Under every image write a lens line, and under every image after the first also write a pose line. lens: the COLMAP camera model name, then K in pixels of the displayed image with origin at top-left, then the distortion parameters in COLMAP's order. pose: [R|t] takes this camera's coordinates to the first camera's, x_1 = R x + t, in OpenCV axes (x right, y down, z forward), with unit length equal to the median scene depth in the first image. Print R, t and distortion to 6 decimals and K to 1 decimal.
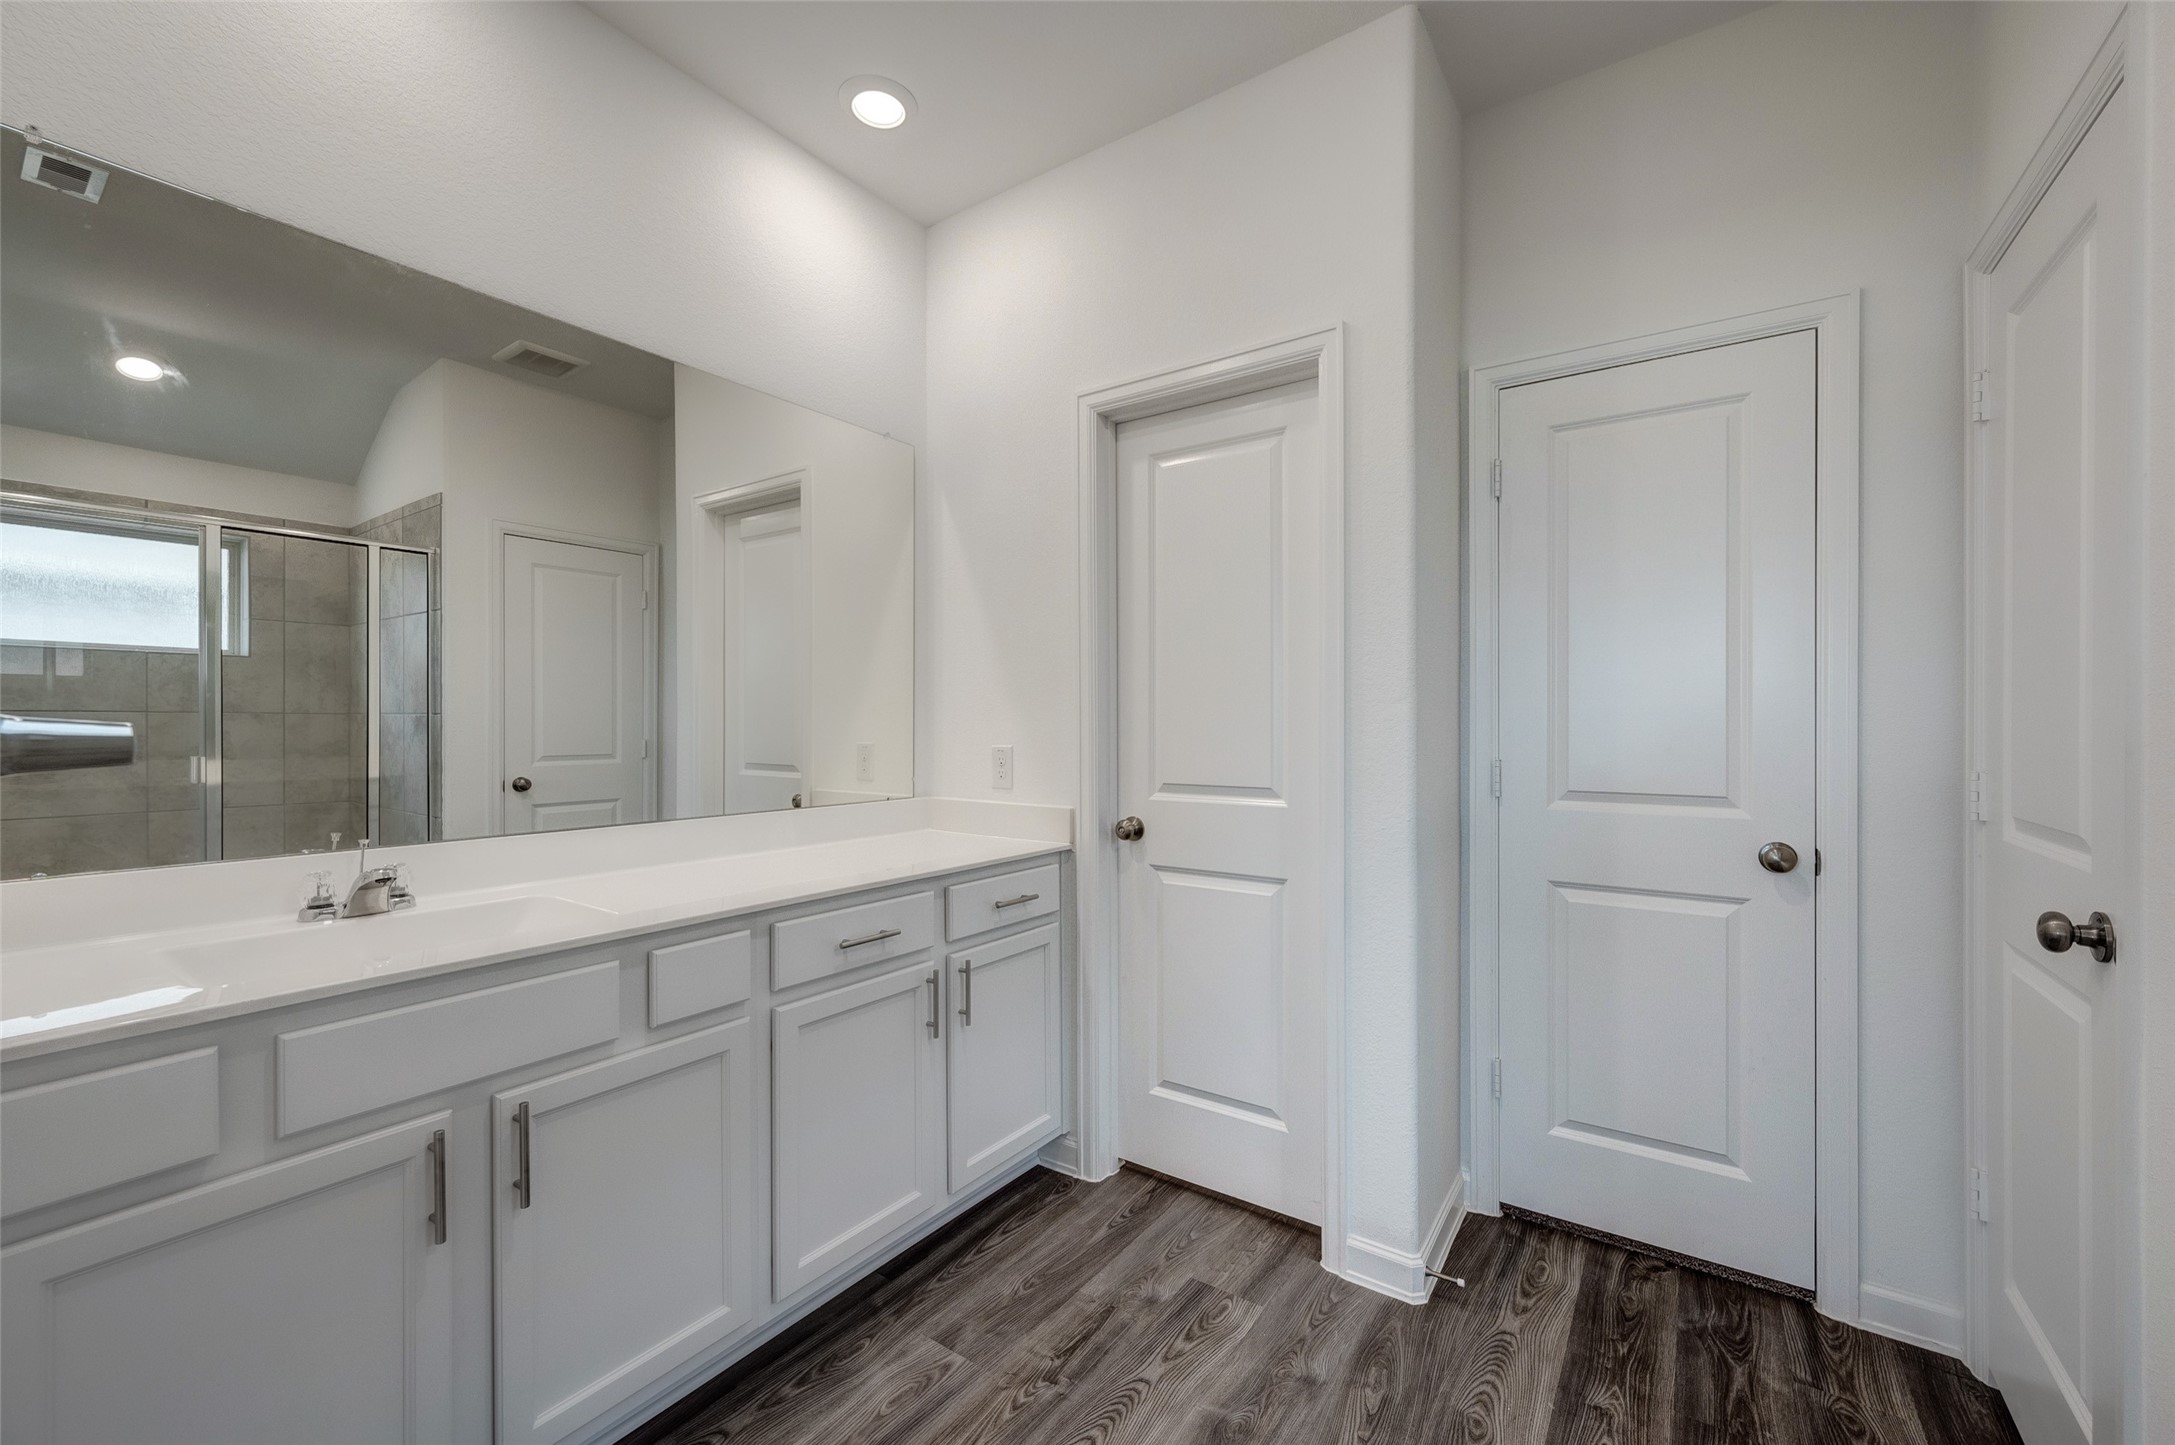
lens RADIAL K [[861.3, 0, 1081.5], [0, 861.3, 724.8], [0, 0, 1]] dist [-0.000429, 0.000175]
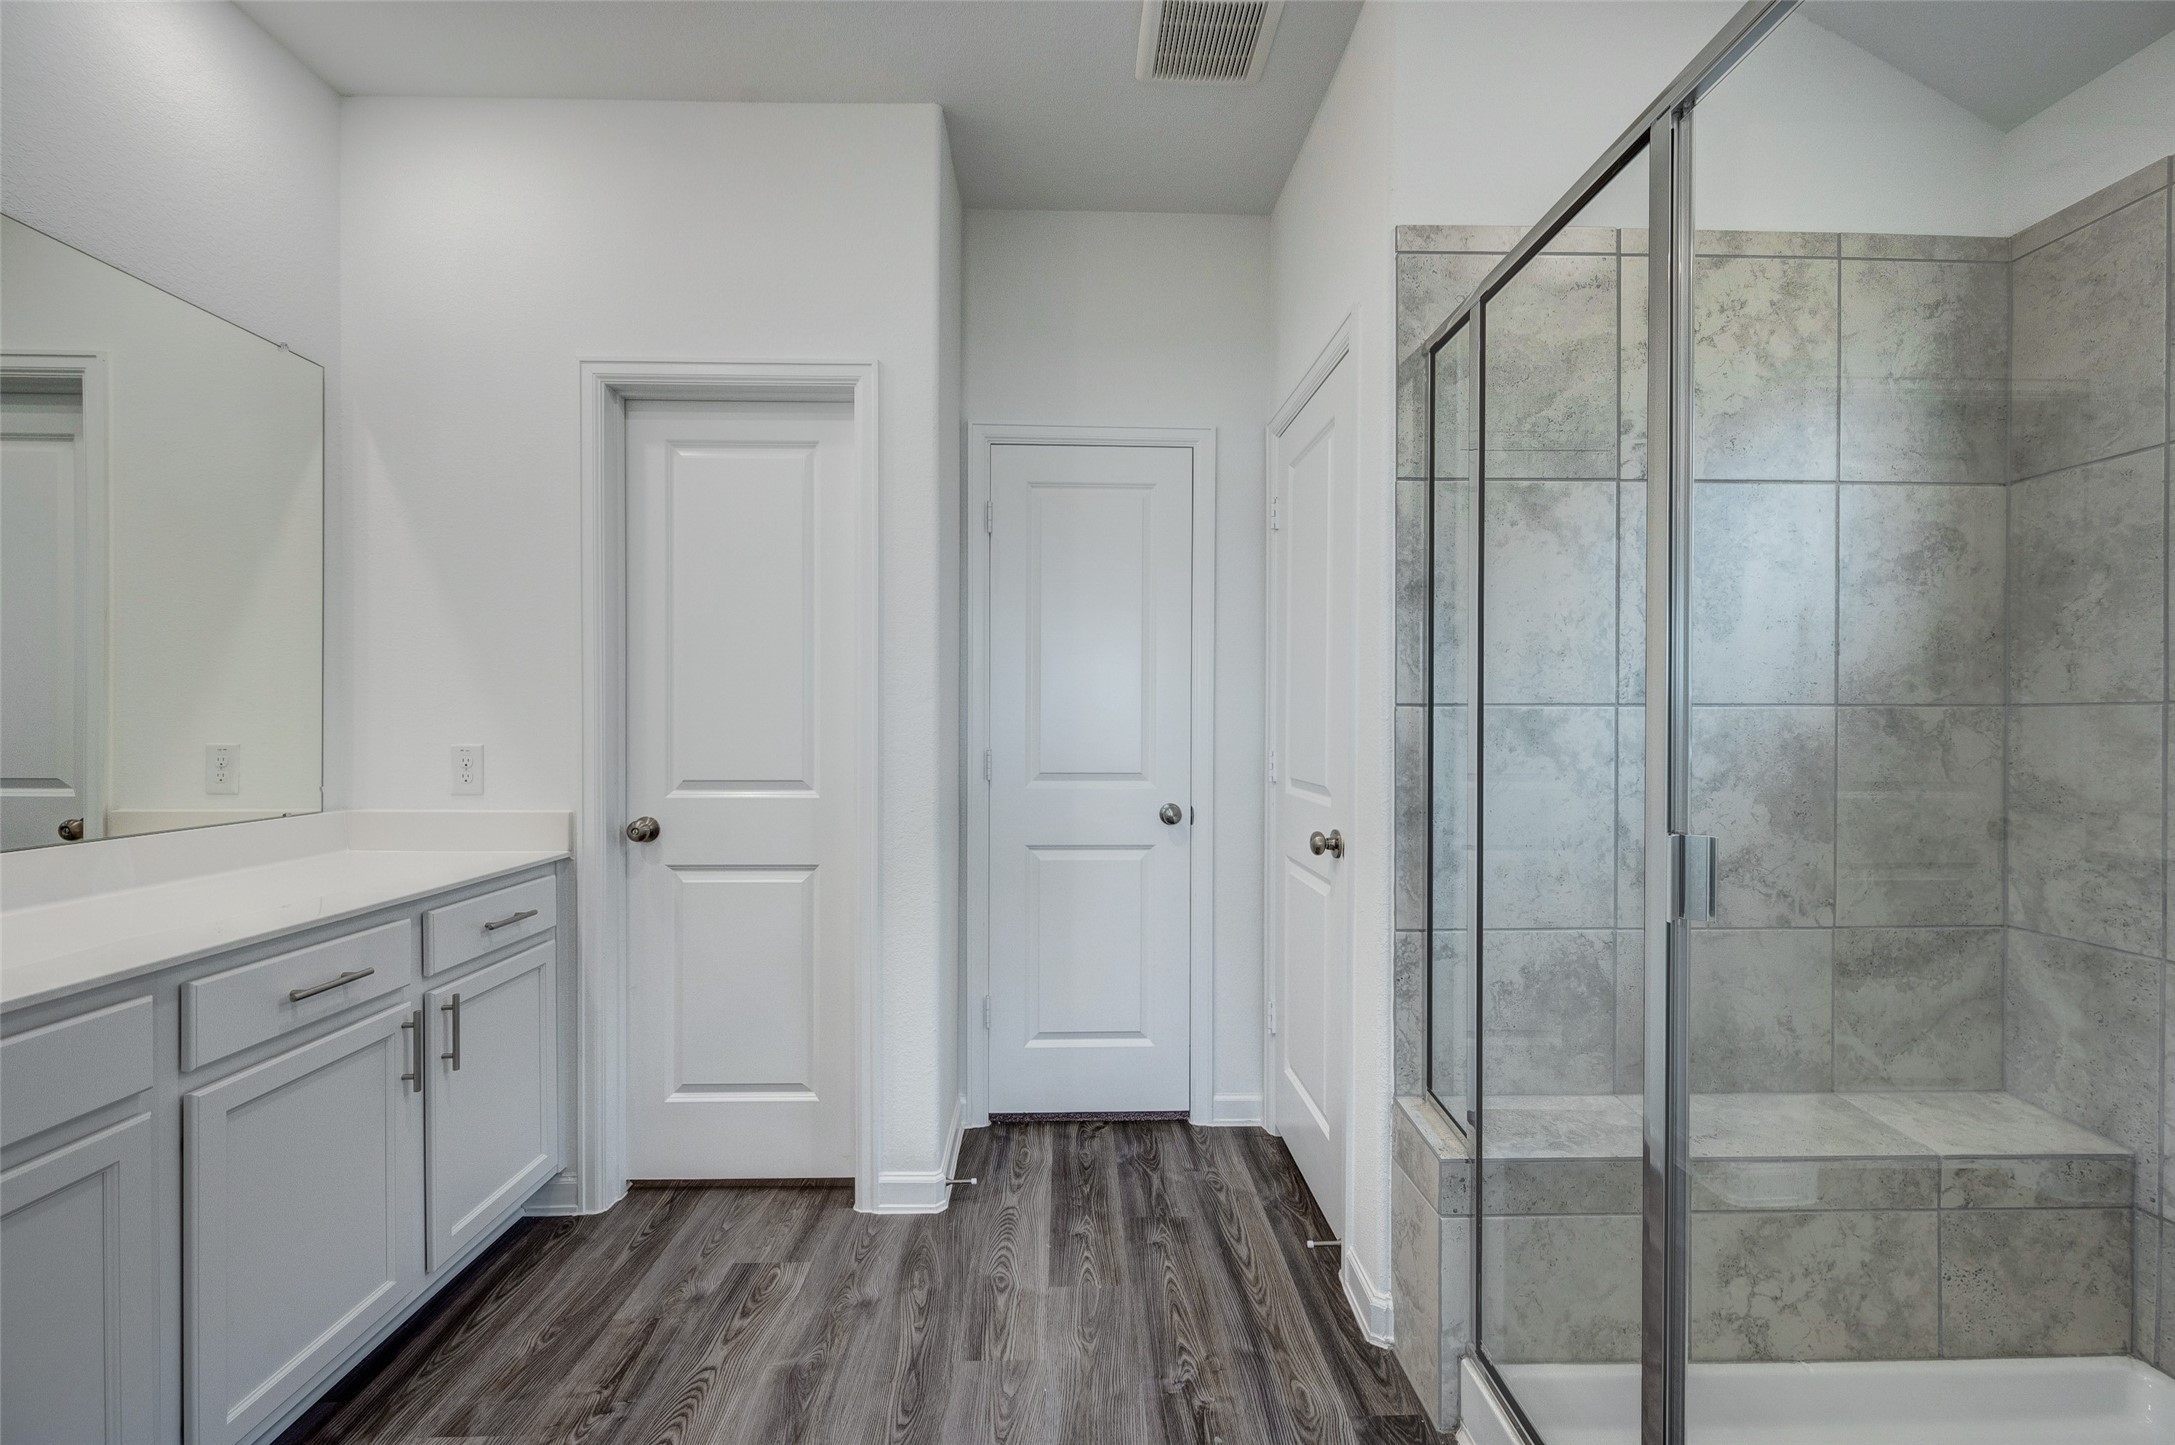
lens RADIAL K [[861.3, 0, 1055.2], [0, 861.3, 727.1], [0, 0, 1]] dist [-0.000429, 0.000175]
pose [[0.818746, -0.003437, 0.574145, -0.154017], [-0.000850, 0.999974, 0.007198, 0.000237], [-0.574155, -0.006381, 0.818722, -0.051645]]
